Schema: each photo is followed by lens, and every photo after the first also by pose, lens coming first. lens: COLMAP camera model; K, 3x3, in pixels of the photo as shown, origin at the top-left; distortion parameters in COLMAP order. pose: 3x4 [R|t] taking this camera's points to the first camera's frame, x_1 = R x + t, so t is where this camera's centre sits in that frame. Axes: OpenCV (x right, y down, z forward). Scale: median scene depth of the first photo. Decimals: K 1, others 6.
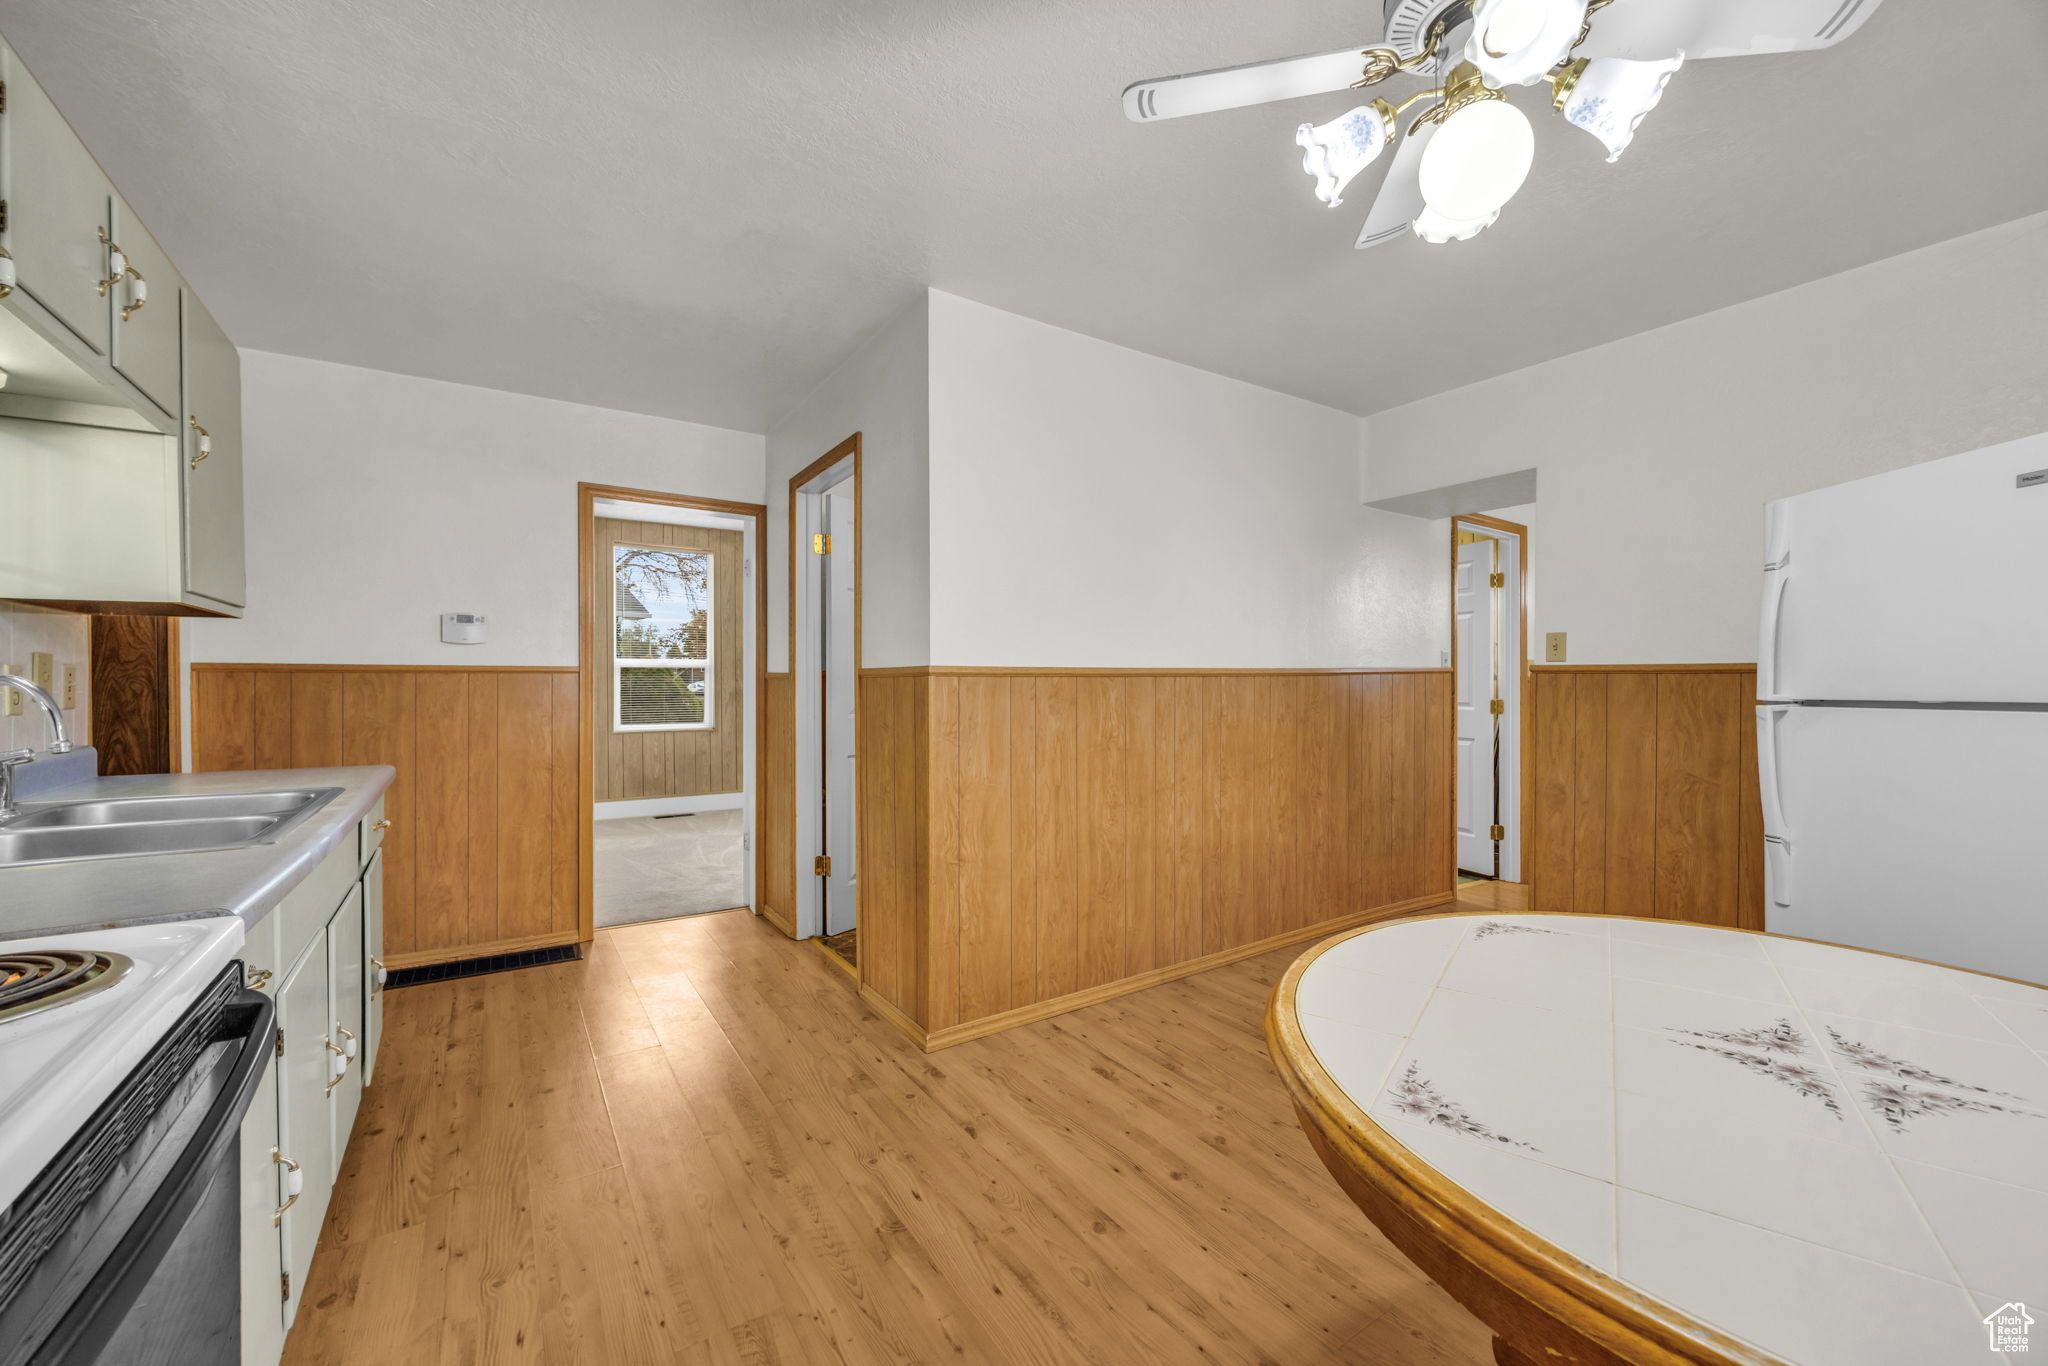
lens RADIAL K [[788.0, 0, 1032.5], [0, 788.0, 689.6], [0, 0, 1]] dist [-0.007755, 0.000854]
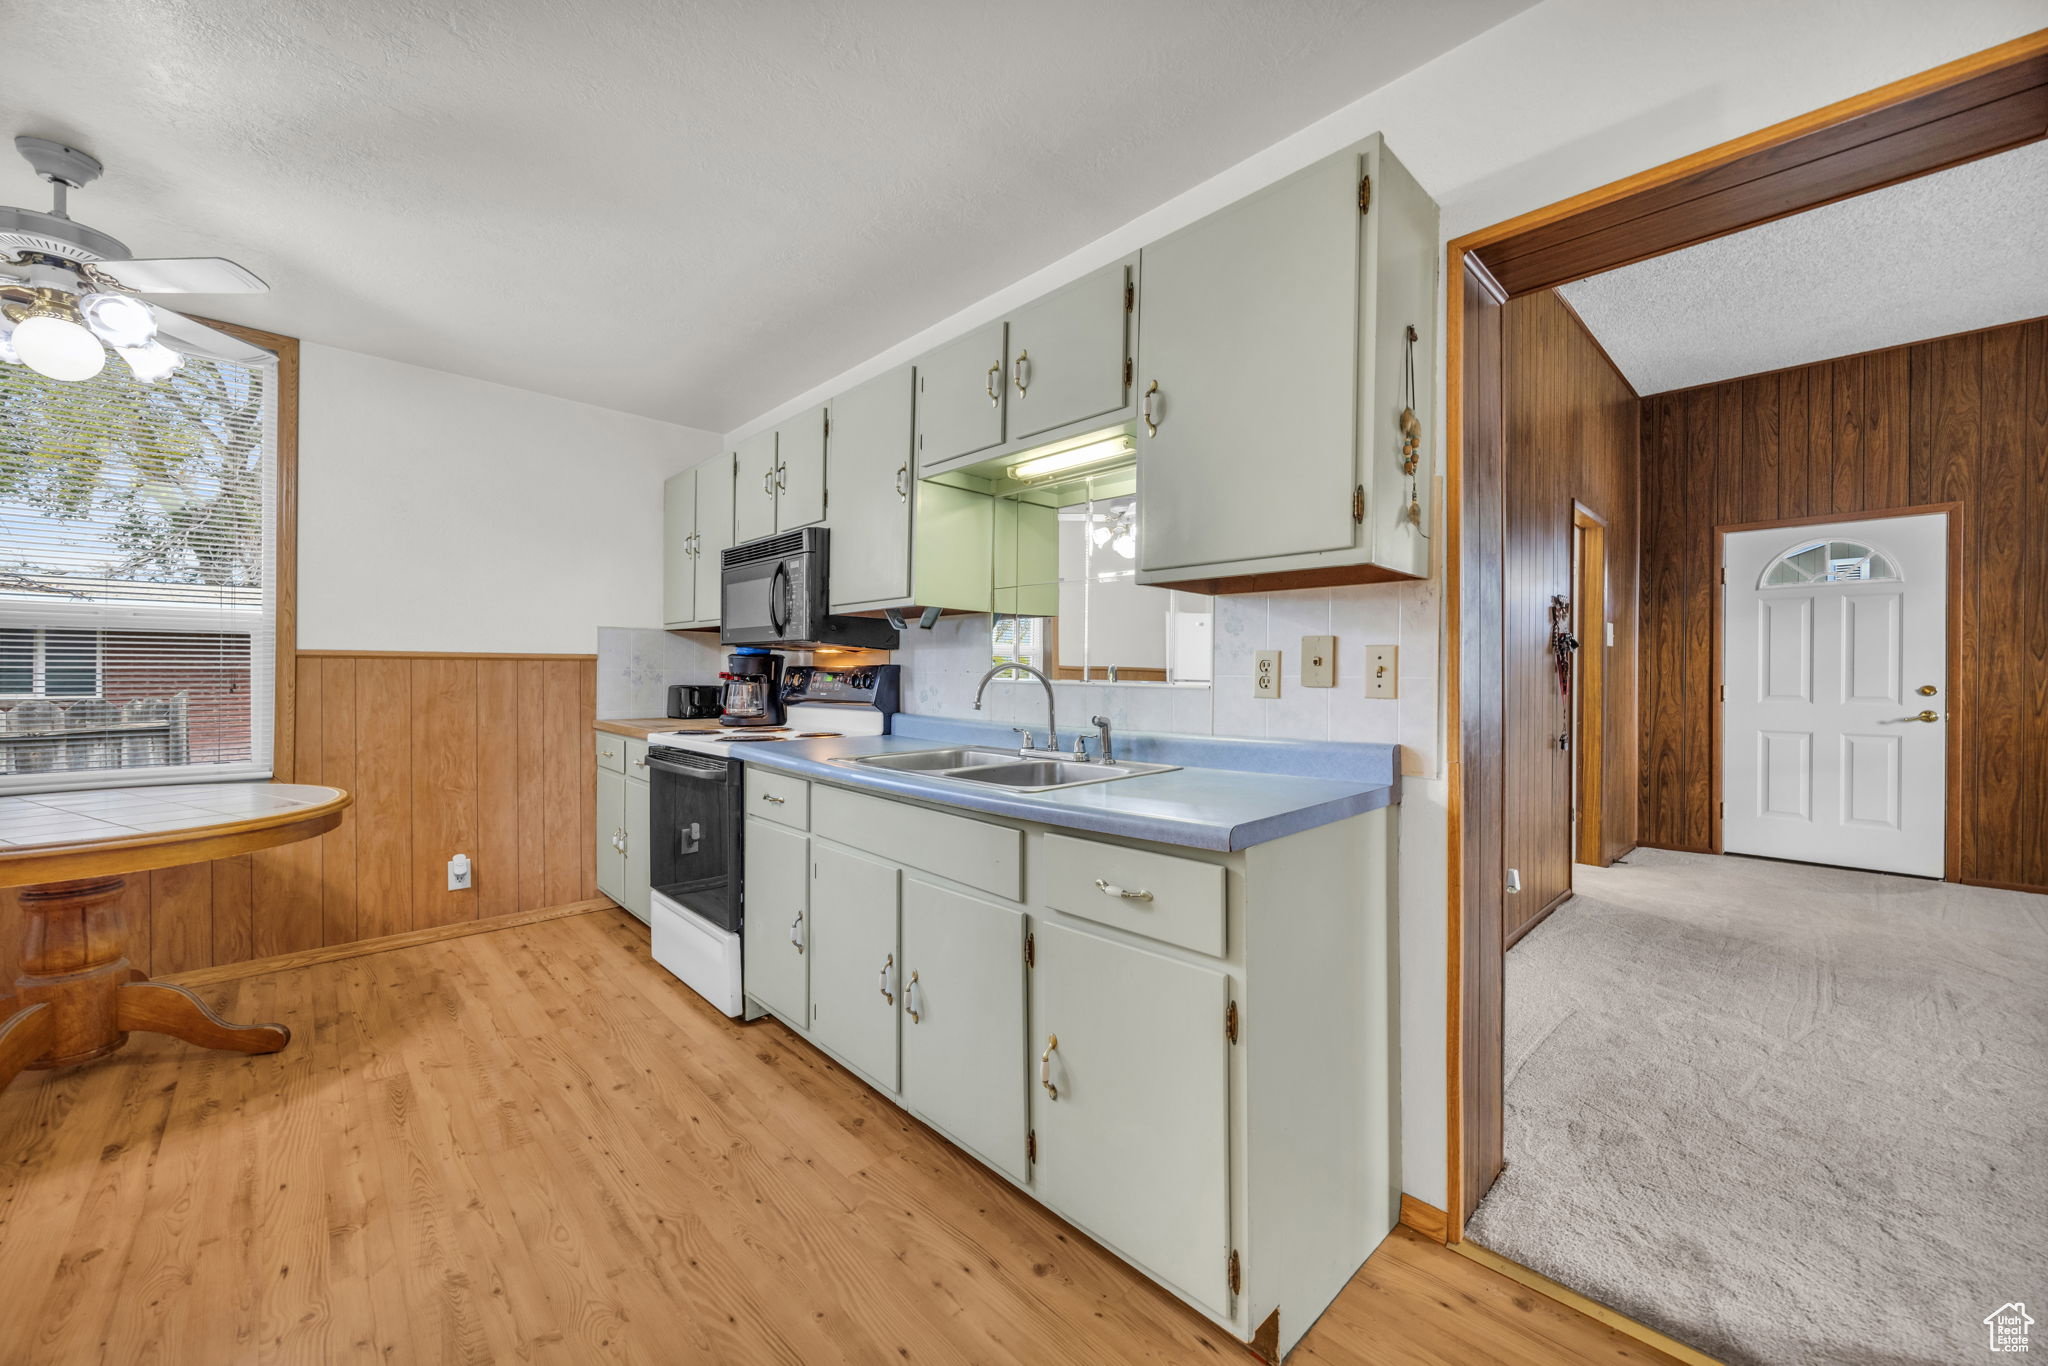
lens RADIAL K [[788.0, 0, 1036.2], [0, 788.0, 673.5], [0, 0, 1]] dist [-0.007755, 0.000854]
pose [[-0.987070, -0.003818, -0.160242, -0.525453], [-0.005970, 0.999898, 0.012952, -0.006588], [0.160176, 0.013741, -0.986993, 1.269799]]
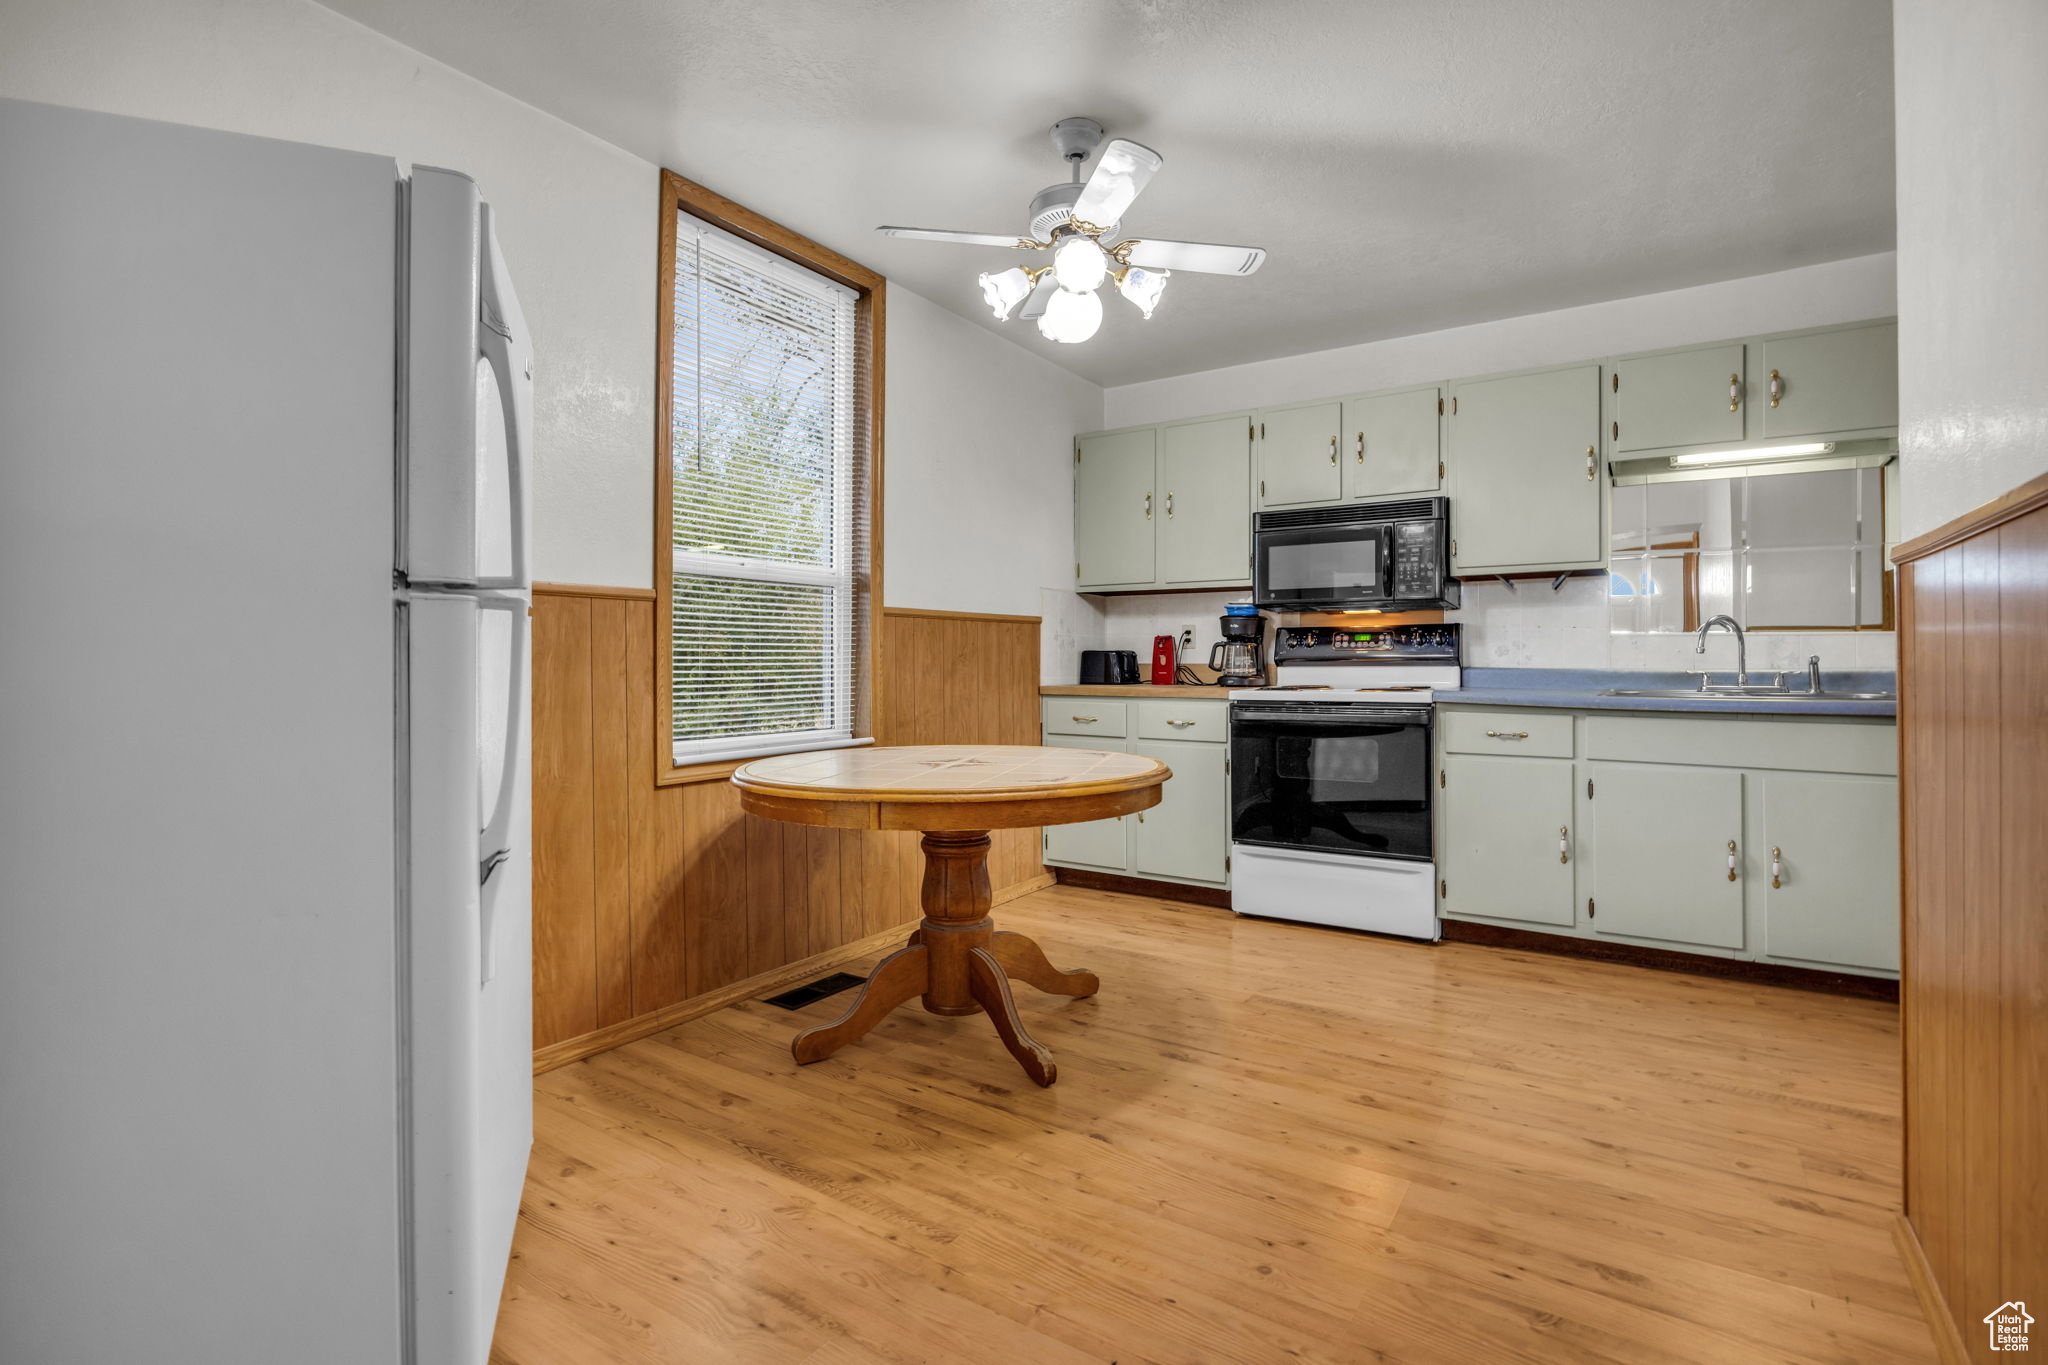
lens RADIAL K [[968.4, 0, 1023.8], [0, 968.4, 659.0], [0, 0, 1]] dist [-0.014220, 0.000761]
pose [[-0.927099, 0.000708, -0.374816, 0.633682], [-0.001770, 0.999979, 0.006267, 0.041492], [0.374813, 0.006474, -0.927078, 1.267454]]
